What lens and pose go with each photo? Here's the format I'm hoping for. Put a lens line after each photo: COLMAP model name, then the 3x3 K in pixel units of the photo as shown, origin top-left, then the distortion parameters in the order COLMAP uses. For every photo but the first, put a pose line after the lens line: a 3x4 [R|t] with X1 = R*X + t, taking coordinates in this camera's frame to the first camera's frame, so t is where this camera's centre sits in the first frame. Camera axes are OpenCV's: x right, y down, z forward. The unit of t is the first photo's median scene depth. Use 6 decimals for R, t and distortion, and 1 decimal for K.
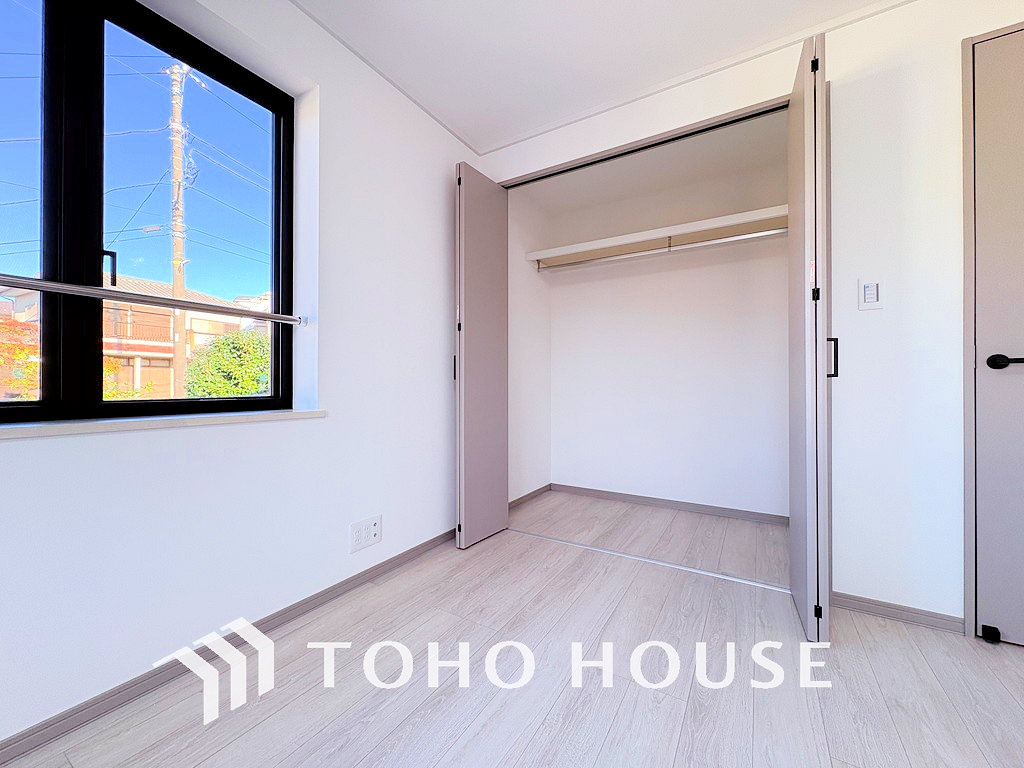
lens RADIAL K [[409.4, 0, 509.4], [0, 409.4, 383.2], [0, 0, 1]] dist [0.011531, -0.000298]
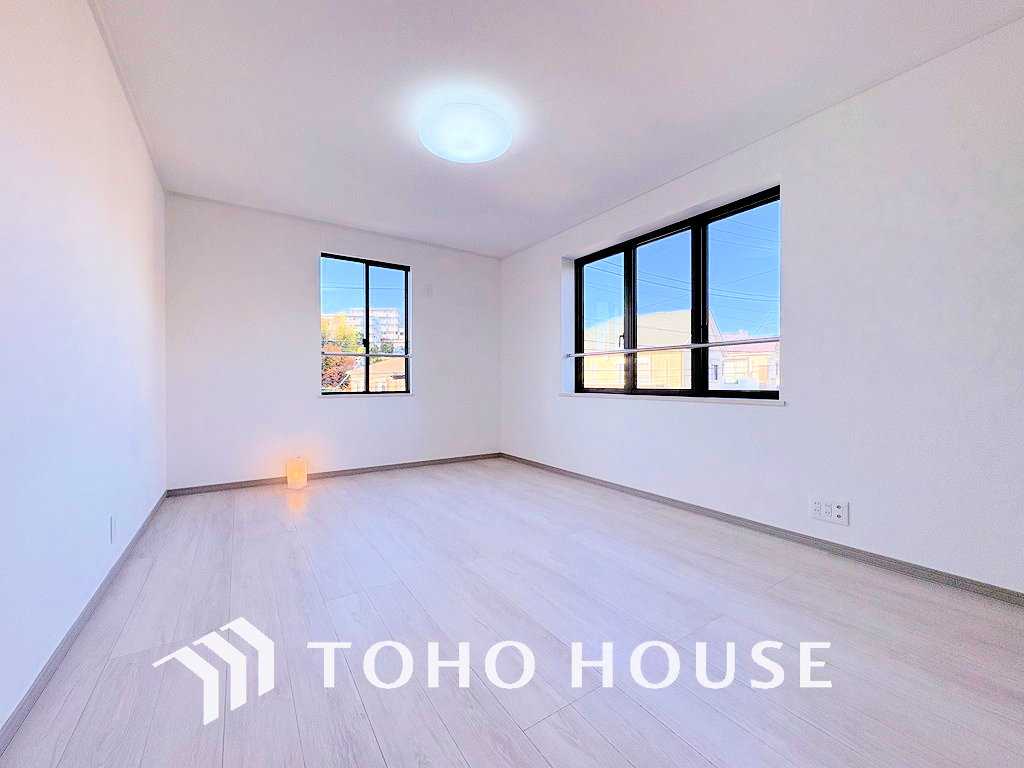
lens RADIAL K [[409.4, 0, 509.4], [0, 409.4, 383.2], [0, 0, 1]] dist [0.011531, -0.000298]
pose [[-0.432538, 0.004451, -0.901605, 1.677481], [0.004749, 0.999985, 0.002659, -0.008365], [0.901603, -0.003132, -0.432553, 1.035642]]
